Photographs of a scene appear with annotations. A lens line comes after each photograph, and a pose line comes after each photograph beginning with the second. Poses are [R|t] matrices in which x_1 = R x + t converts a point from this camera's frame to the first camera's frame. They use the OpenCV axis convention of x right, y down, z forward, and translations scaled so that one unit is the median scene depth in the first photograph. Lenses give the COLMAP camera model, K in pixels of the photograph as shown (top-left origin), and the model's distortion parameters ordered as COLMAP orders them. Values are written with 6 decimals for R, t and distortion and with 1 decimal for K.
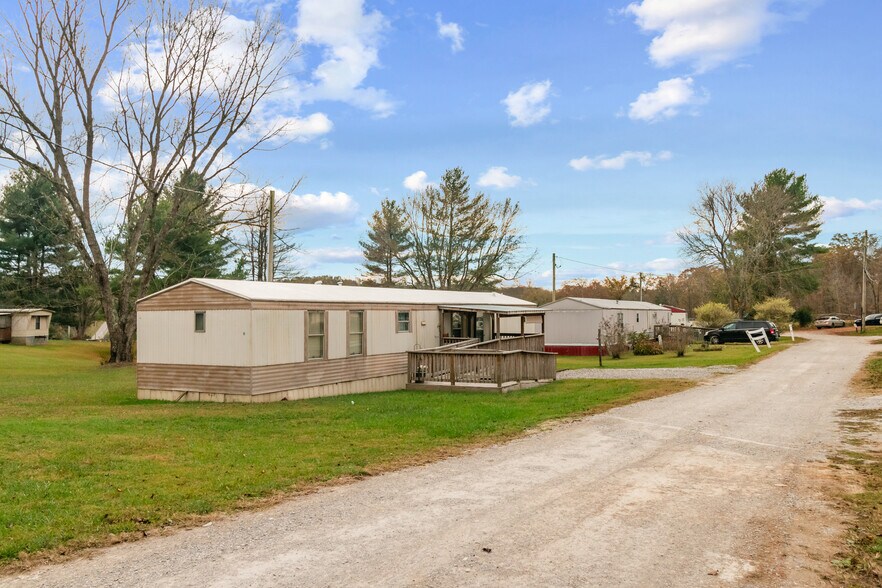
lens RADIAL K [[763.6, 0, 441.0], [0, 763.6, 294.0], [0, 0, 1]] dist [-0.003870, -0.002971]
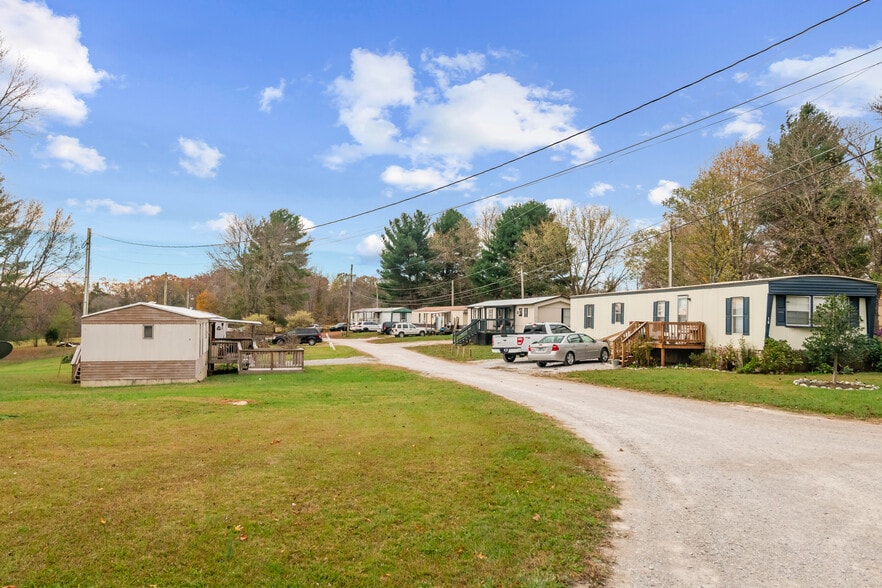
lens RADIAL K [[763.6, 0, 441.0], [0, 763.6, 294.0], [0, 0, 1]] dist [-0.003870, -0.002971]
pose [[0.729047, 0.031051, 0.683759, -0.844317], [-0.028136, 0.999486, -0.015390, -0.028284], [-0.683885, -0.008018, 0.729546, -0.441891]]
